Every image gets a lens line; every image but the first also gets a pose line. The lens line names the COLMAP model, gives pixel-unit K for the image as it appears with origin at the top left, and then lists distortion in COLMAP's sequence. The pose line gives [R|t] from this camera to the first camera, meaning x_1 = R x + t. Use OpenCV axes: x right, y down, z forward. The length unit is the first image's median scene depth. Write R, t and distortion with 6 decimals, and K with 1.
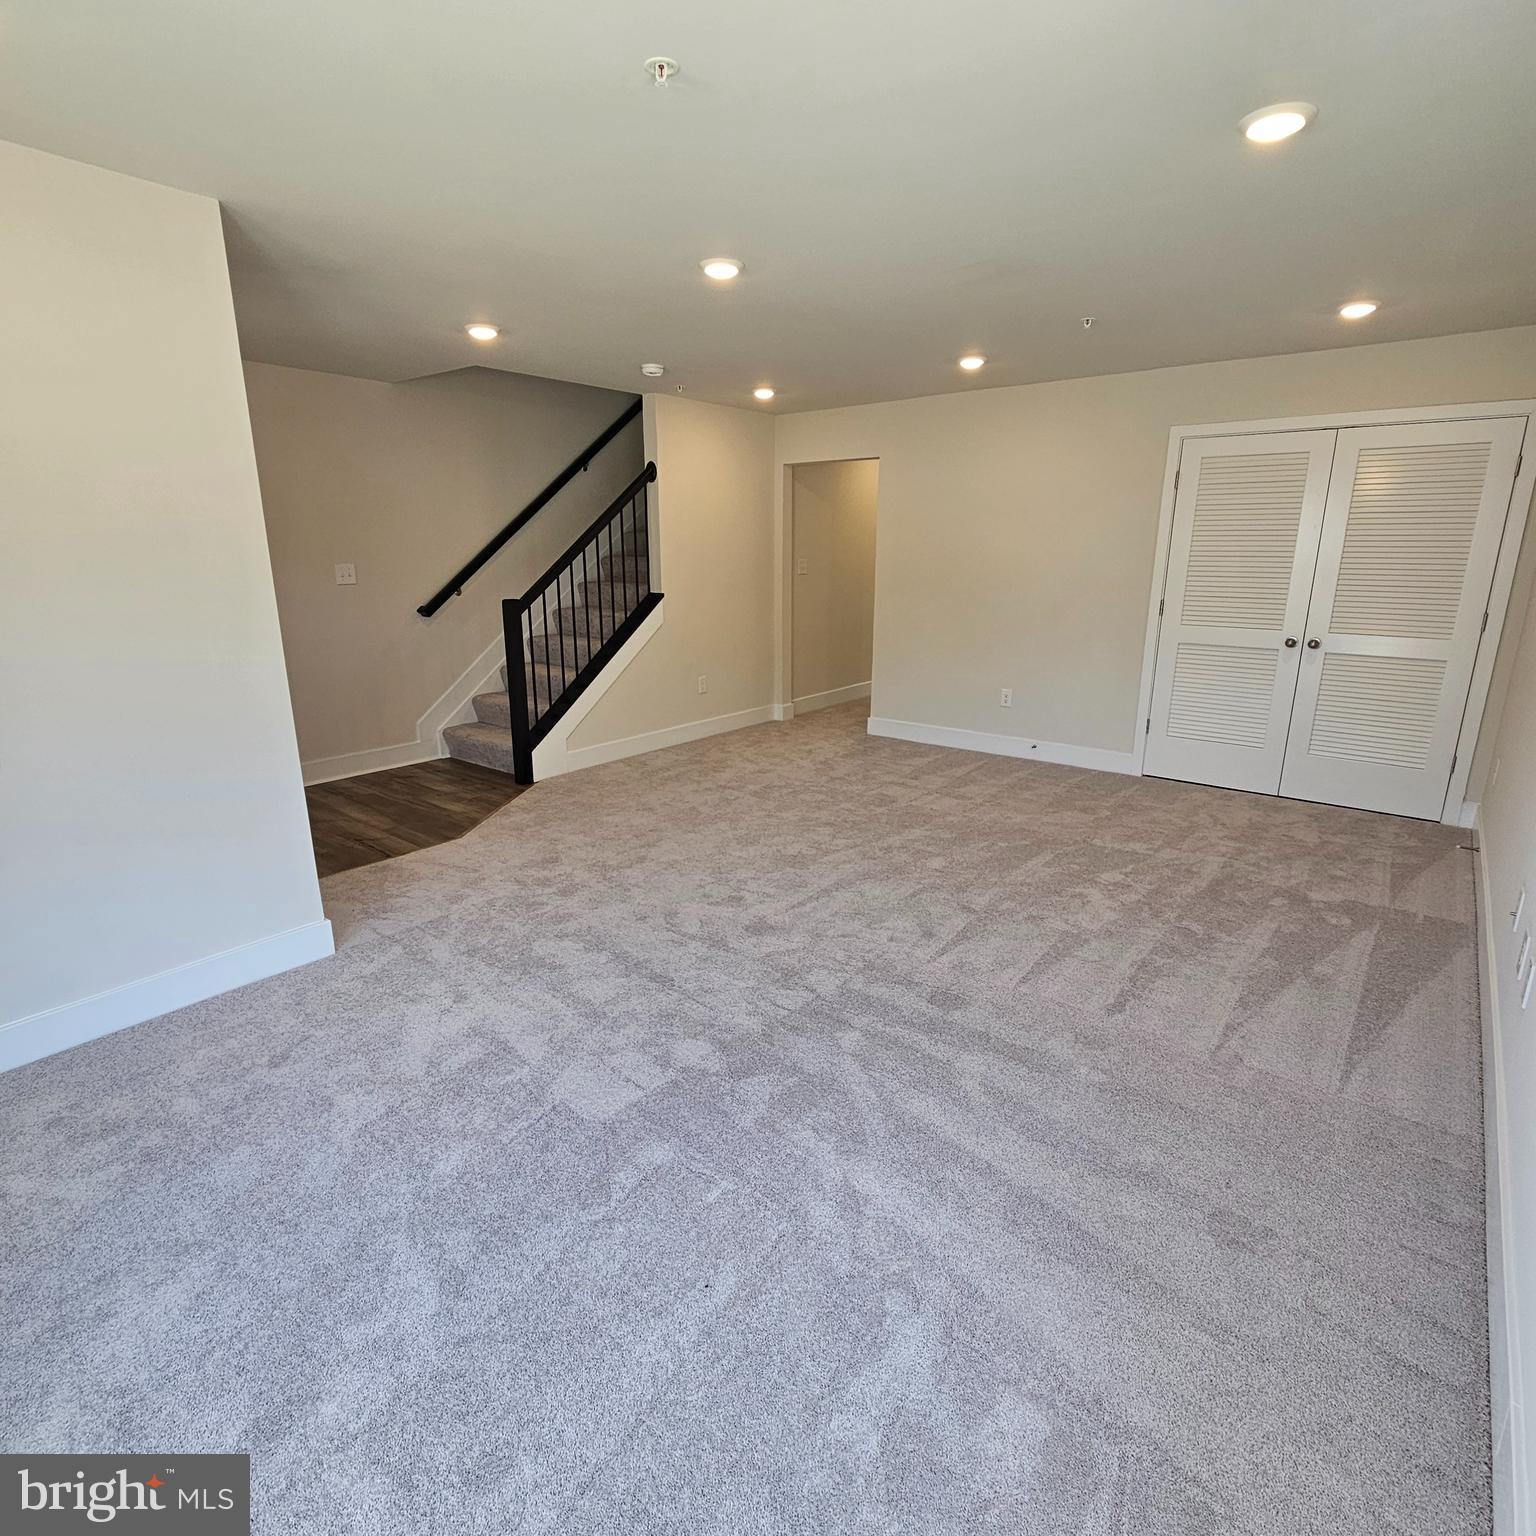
lens RADIAL K [[839.3, 0, 763.7], [0, 839.3, 761.9], [0, 0, 1]] dist [-0.023274, -0.000700]
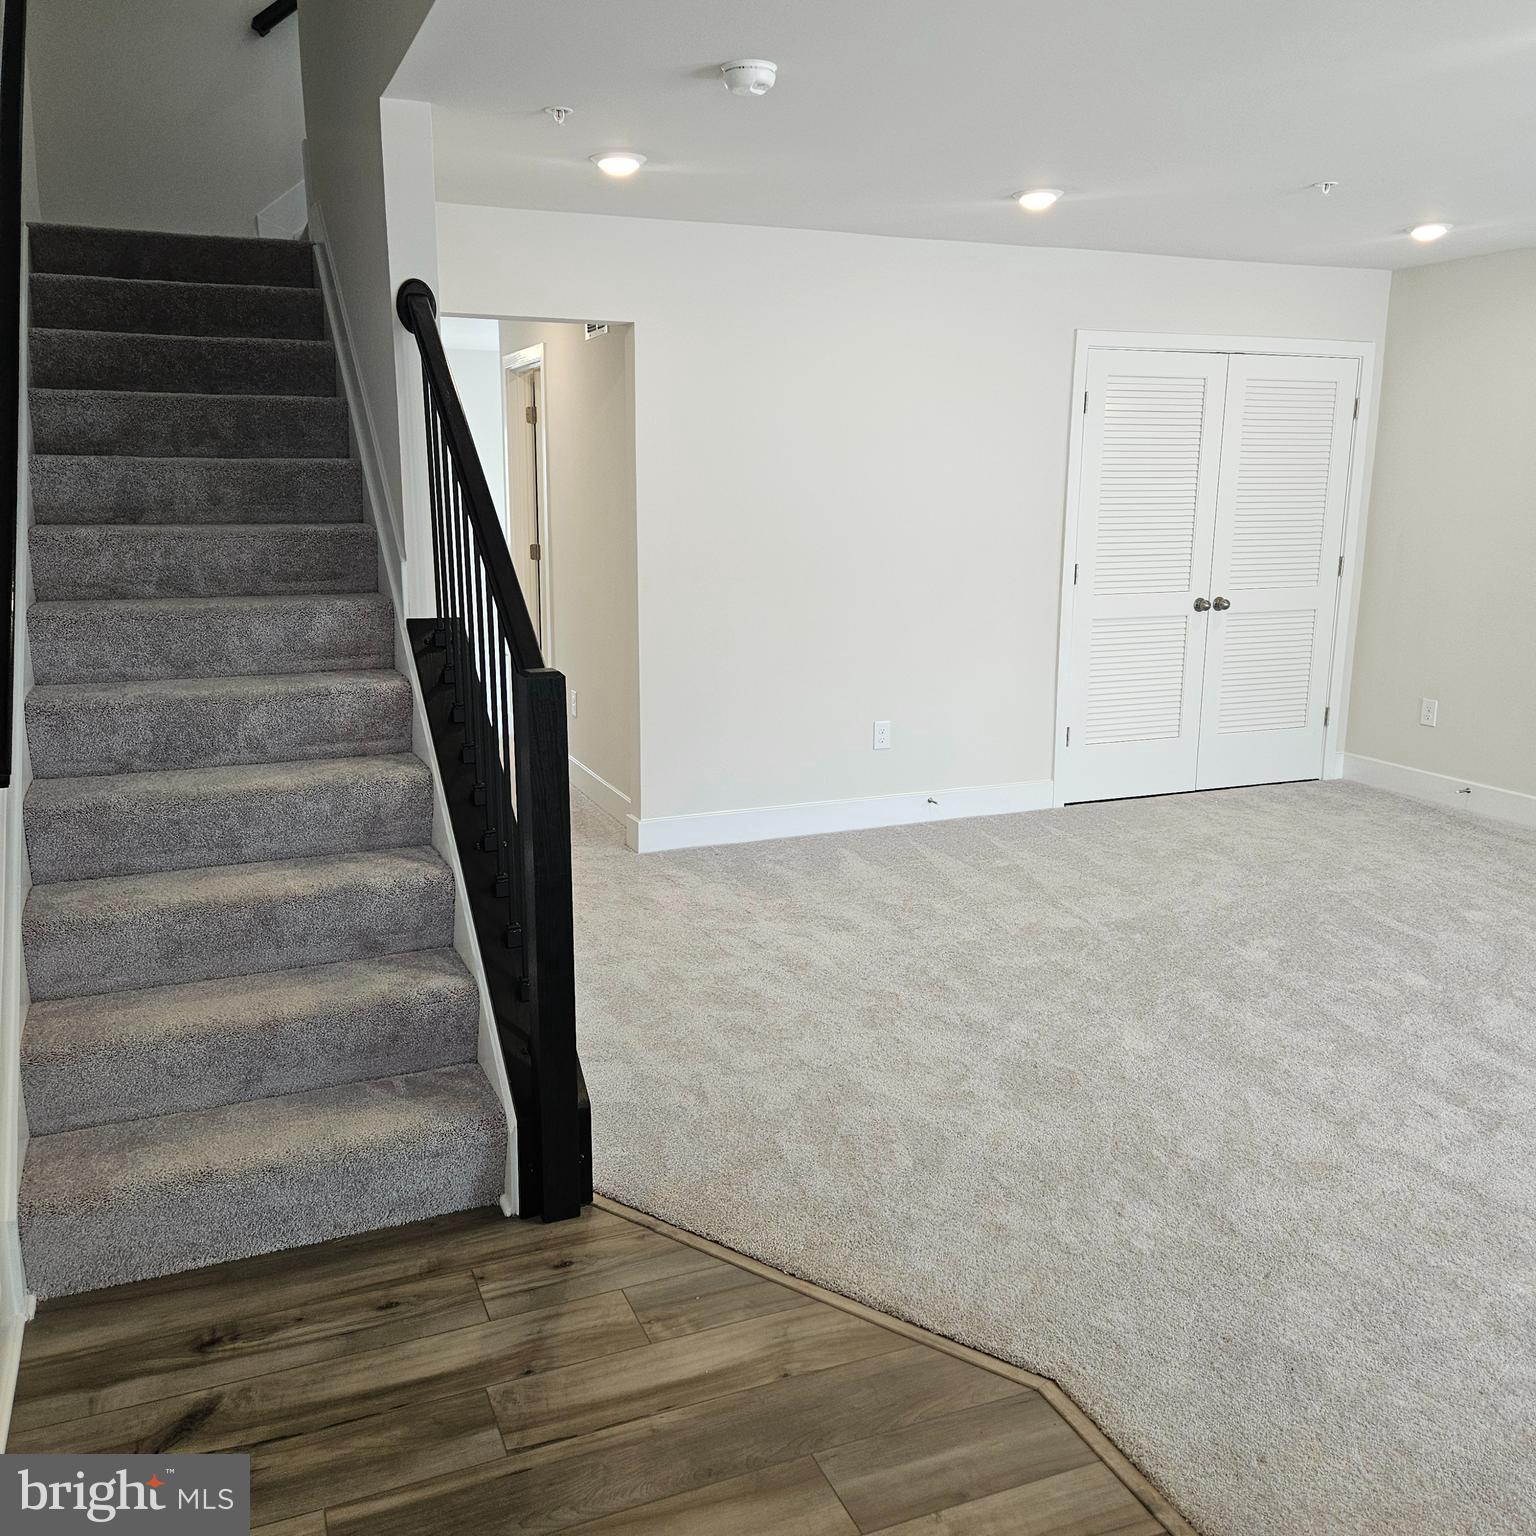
lens RADIAL K [[1353.6, 0, 753.5], [0, 1353.6, 755.9], [0, 0, 1]] dist [0.049401, -0.059965]
pose [[0.478033, -0.175420, 0.860647, -0.717999], [0.213255, 0.973714, 0.080016, -0.186884], [-0.852060, 0.145287, 0.502876, 0.669181]]
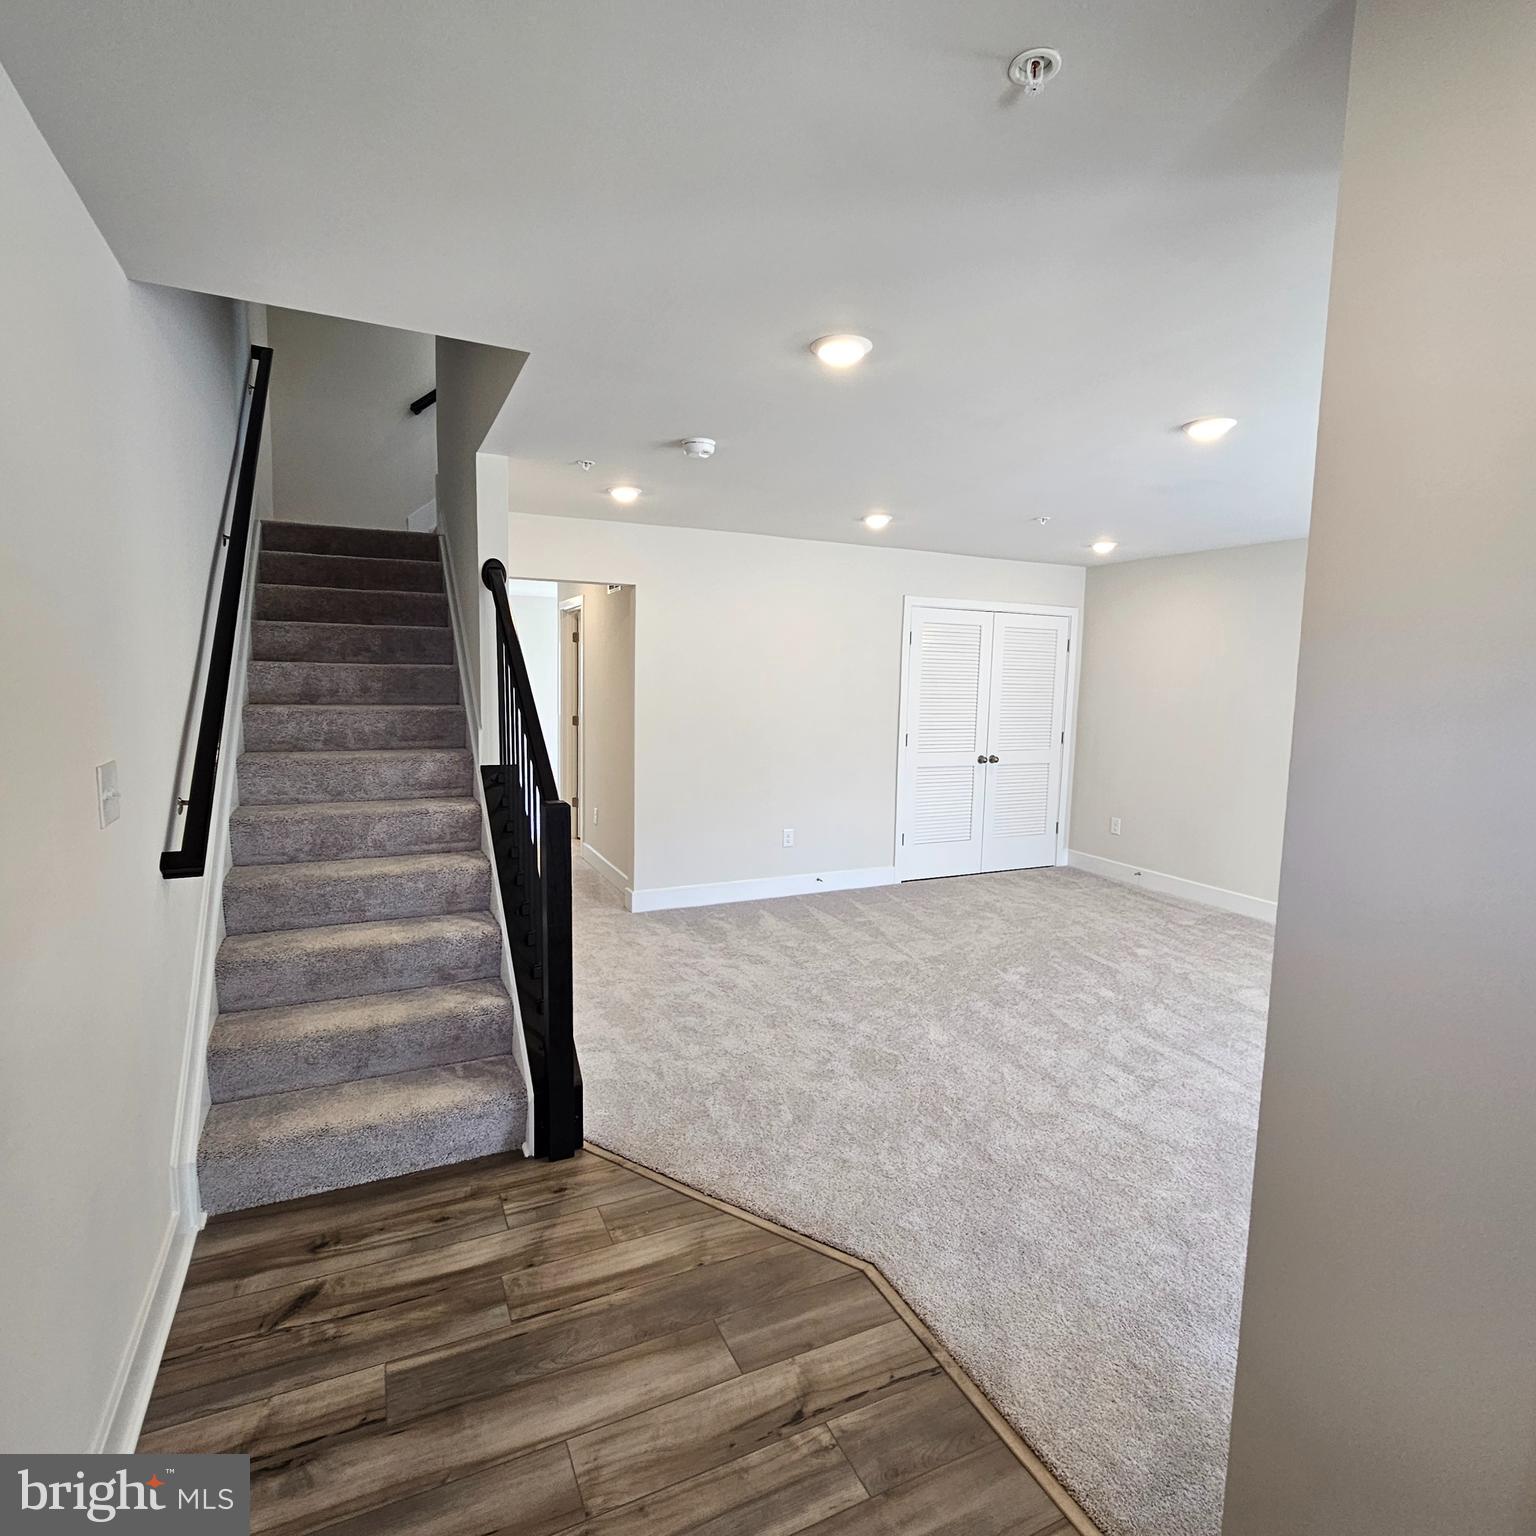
lens RADIAL K [[839.3, 0, 771.0], [0, 839.3, 767.8], [0, 0, 1]] dist [-0.023274, -0.000700]
pose [[0.428553, -0.090563, 0.898966, -0.701088], [0.202041, 0.979374, 0.002347, -0.189651], [-0.880637, 0.180623, 0.438011, 0.654319]]
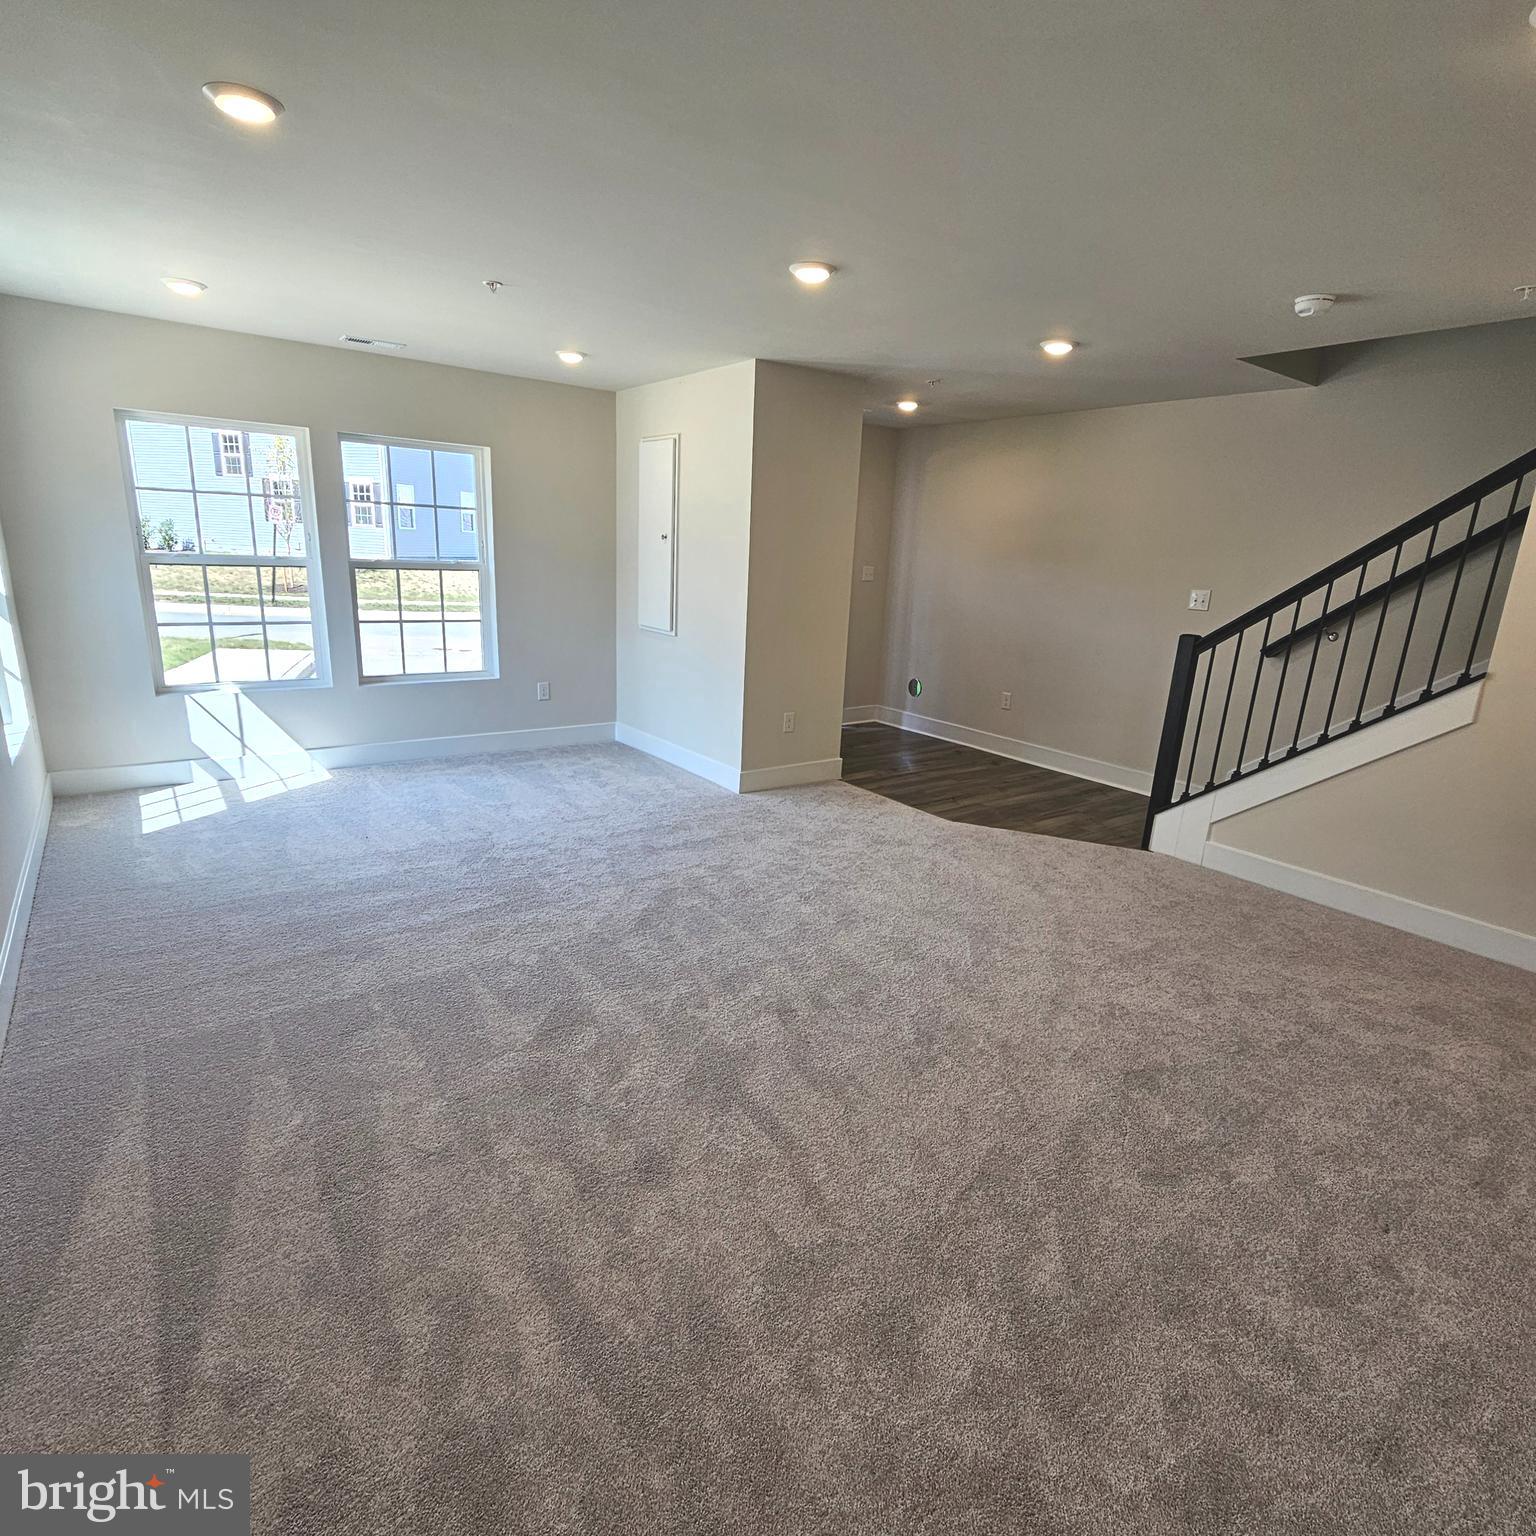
lens RADIAL K [[839.3, 0, 766.8], [0, 839.3, 782.1], [0, 0, 1]] dist [-0.023274, -0.000700]
pose [[-0.248044, 0.249484, -0.936073, 0.614331], [-0.287091, 0.903933, 0.316992, -0.201569], [0.925231, 0.347366, -0.152591, 0.782940]]
